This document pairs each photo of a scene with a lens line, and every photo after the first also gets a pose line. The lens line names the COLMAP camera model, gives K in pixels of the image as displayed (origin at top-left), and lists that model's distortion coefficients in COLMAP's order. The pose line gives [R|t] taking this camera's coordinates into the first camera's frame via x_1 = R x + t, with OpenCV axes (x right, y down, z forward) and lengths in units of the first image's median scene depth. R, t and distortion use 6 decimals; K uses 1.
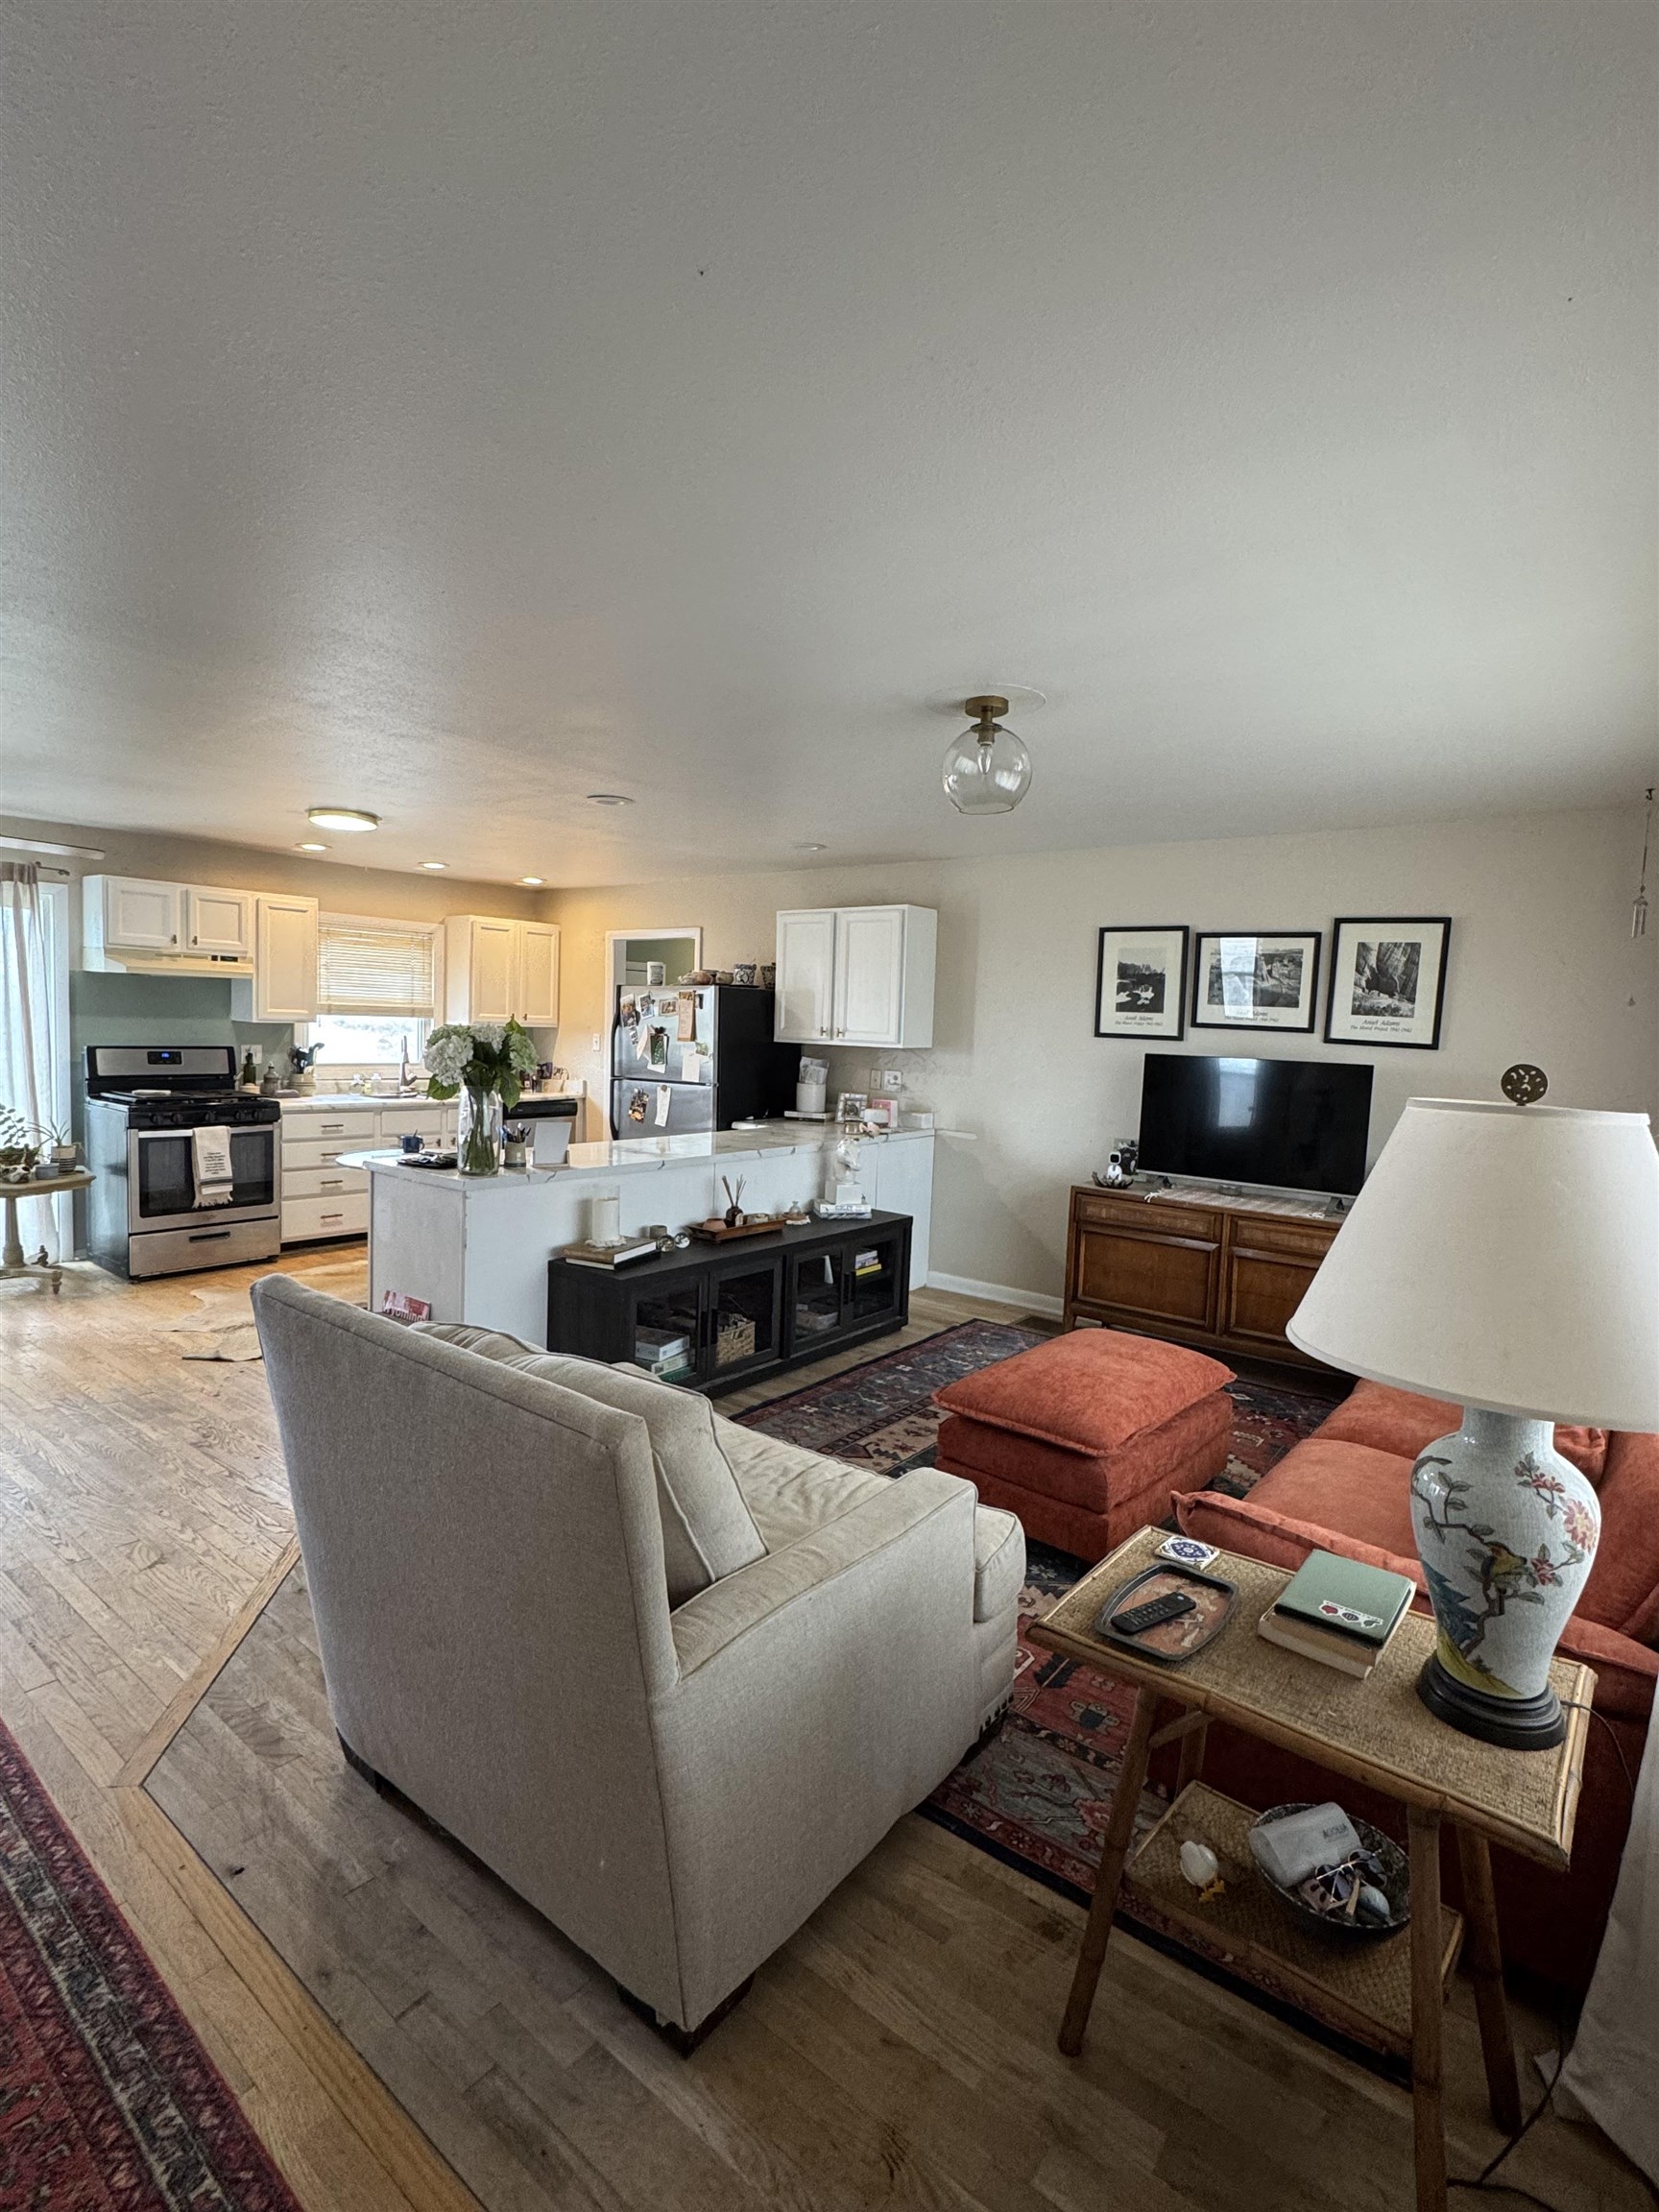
lens RADIAL K [[1053.8, 0, 818.1], [0, 1053.8, 1105.8], [0, 0, 1]] dist [-0.003947, -0.000026]
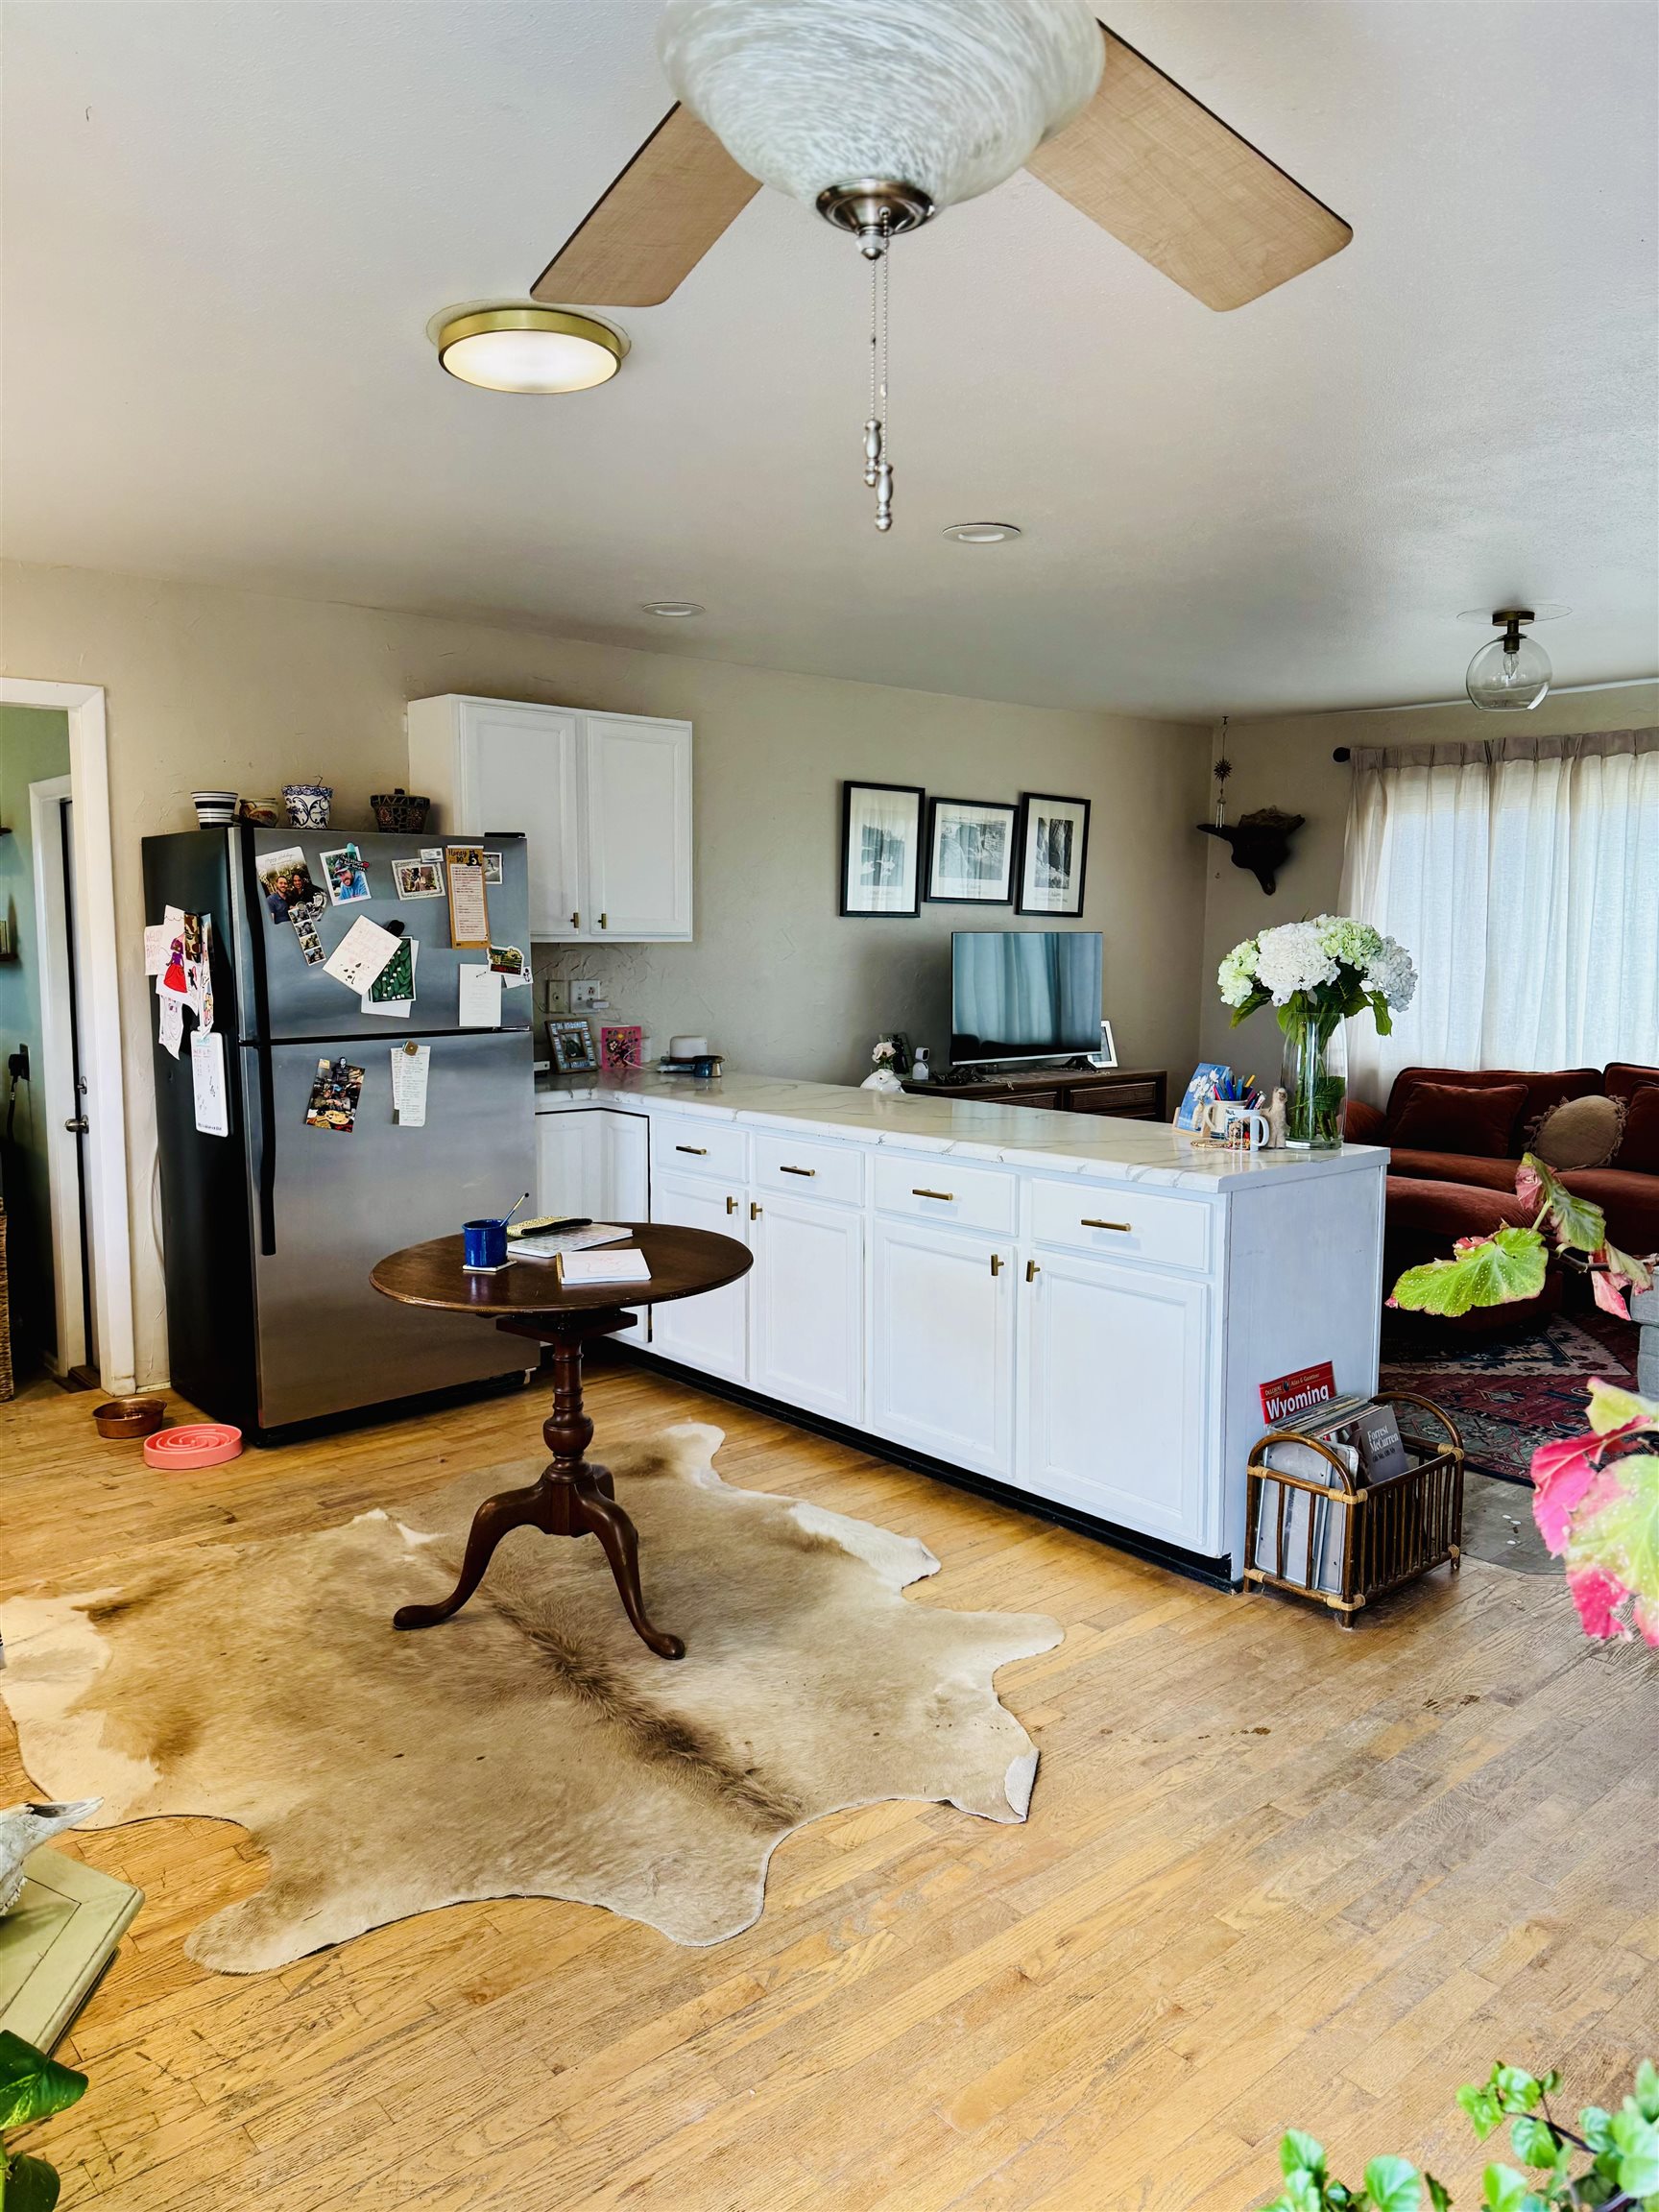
lens RADIAL K [[1565.3, 0, 825.7], [0, 1565.3, 1102.2], [0, 0, 1]] dist [0.065030, -0.008231]
pose [[0.191631, -0.143471, 0.970924, -0.837179], [0.082397, 0.988117, 0.129749, -0.072289], [-0.978002, 0.055137, 0.201175, 0.689788]]
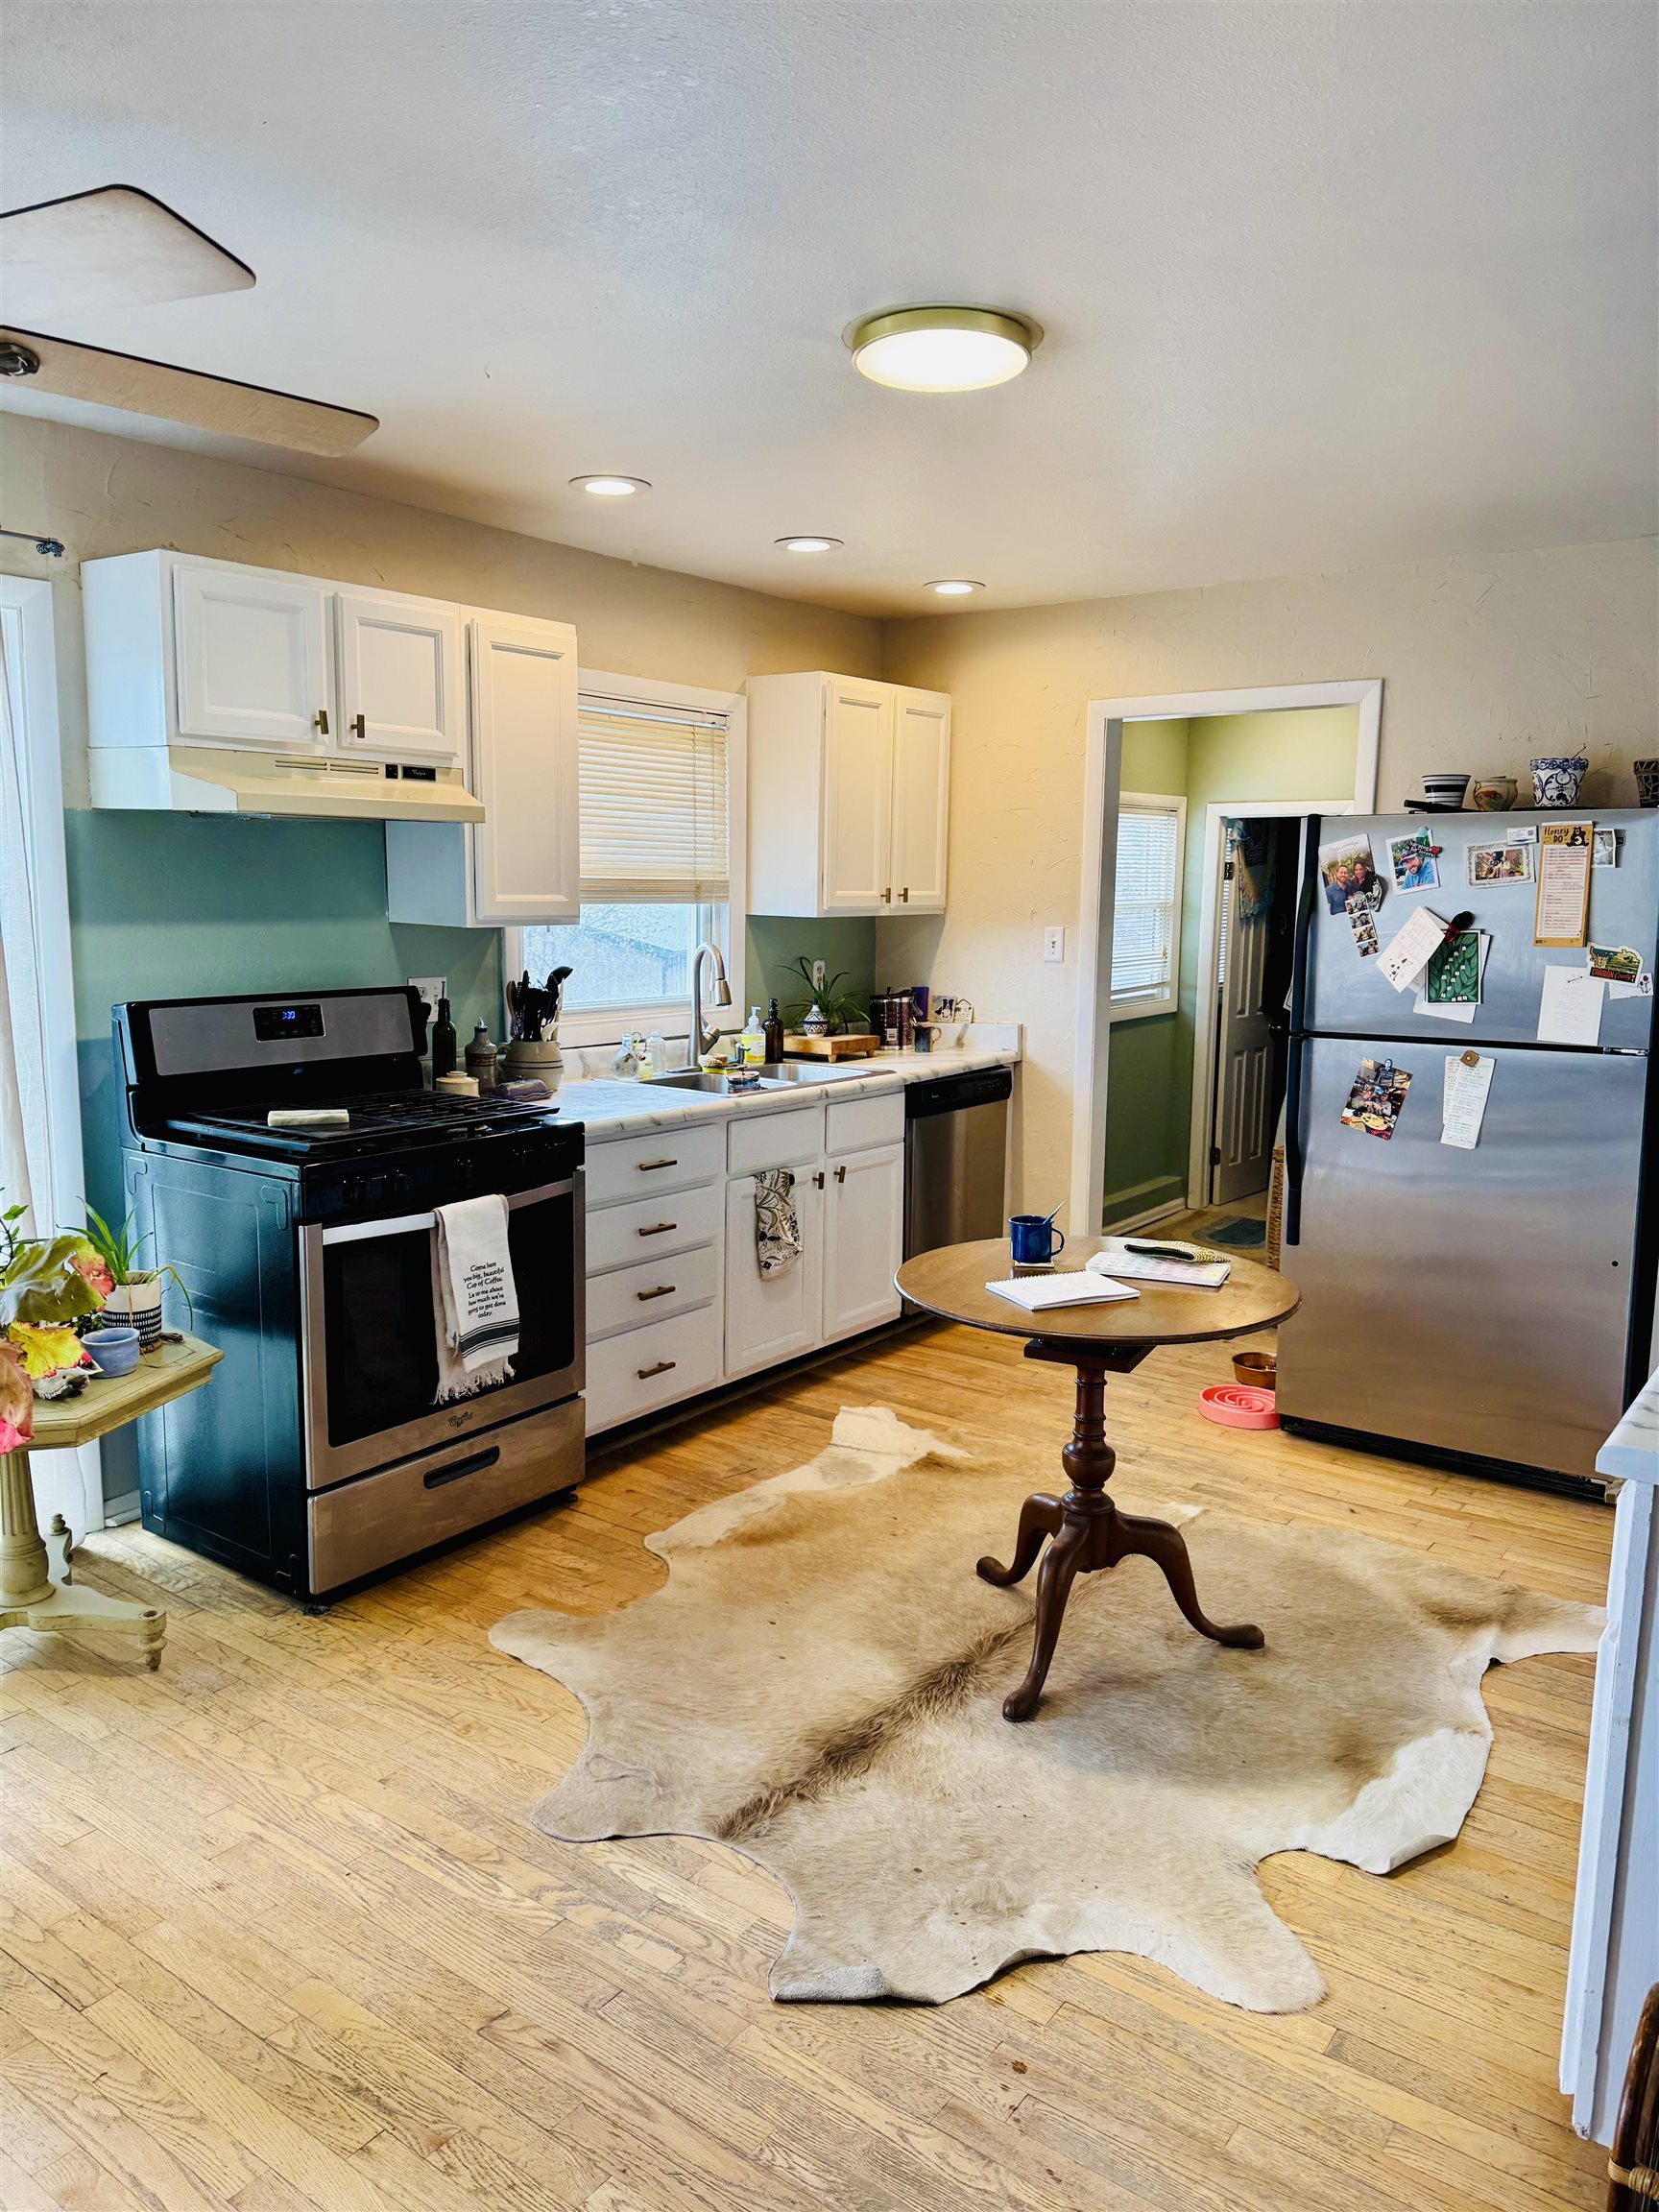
lens RADIAL K [[1565.3, 0, 837.2], [0, 1565.3, 1109.9], [0, 0, 1]] dist [0.065030, -0.008231]
pose [[0.999134, -0.029128, 0.029724, -0.431195], [0.027012, 0.997232, 0.069268, -0.048425], [-0.031659, -0.068405, 0.997155, 0.385374]]
